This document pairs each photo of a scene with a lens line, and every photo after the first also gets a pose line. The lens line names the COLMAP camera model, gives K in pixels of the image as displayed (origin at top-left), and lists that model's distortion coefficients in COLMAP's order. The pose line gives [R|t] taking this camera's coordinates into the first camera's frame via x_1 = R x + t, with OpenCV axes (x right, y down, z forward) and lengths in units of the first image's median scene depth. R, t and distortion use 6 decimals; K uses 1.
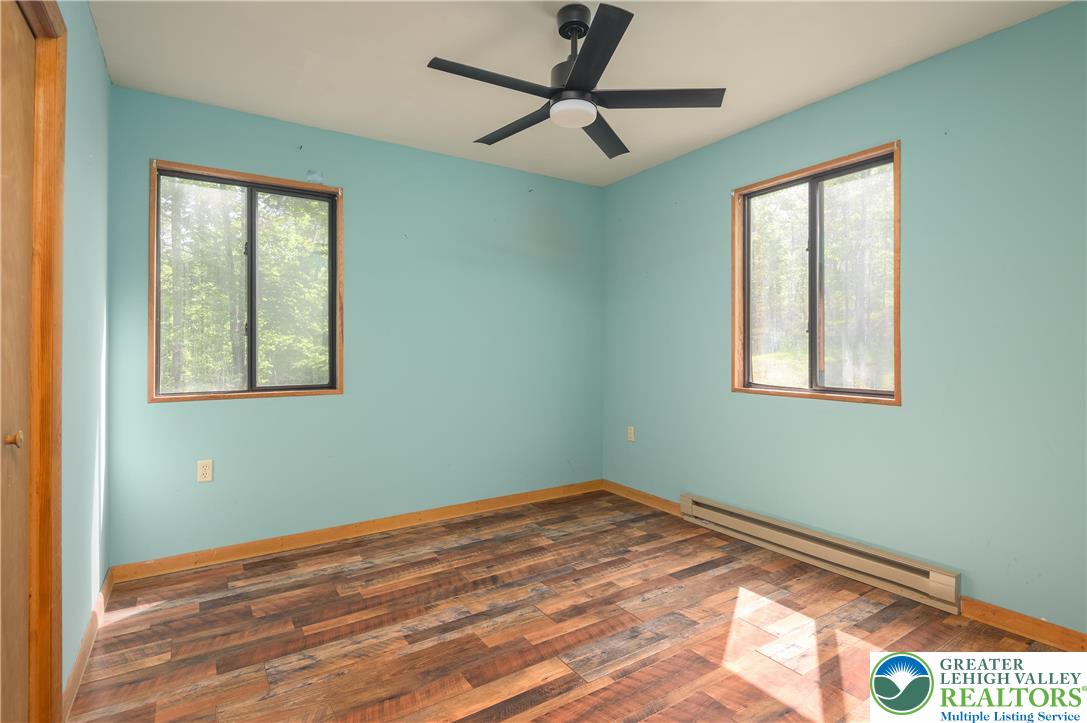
lens RADIAL K [[535.2, 0, 544.2], [0, 535.2, 352.9], [0, 0, 1]] dist [0.009250, -0.004982]
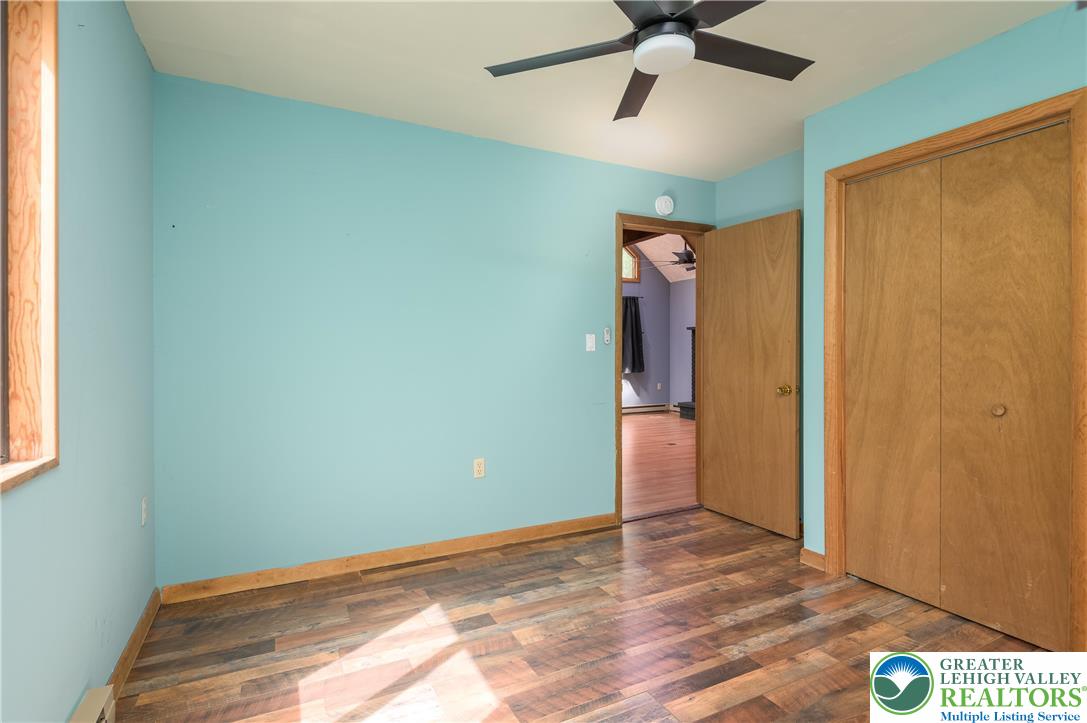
lens RADIAL K [[535.2, 0, 542.2], [0, 535.2, 355.9], [0, 0, 1]] dist [0.009250, -0.004982]
pose [[-0.993921, 0.000608, 0.110098, 0.164480], [0.002401, 0.999867, 0.016154, -0.026913], [-0.110073, 0.016320, -0.993790, 2.007164]]
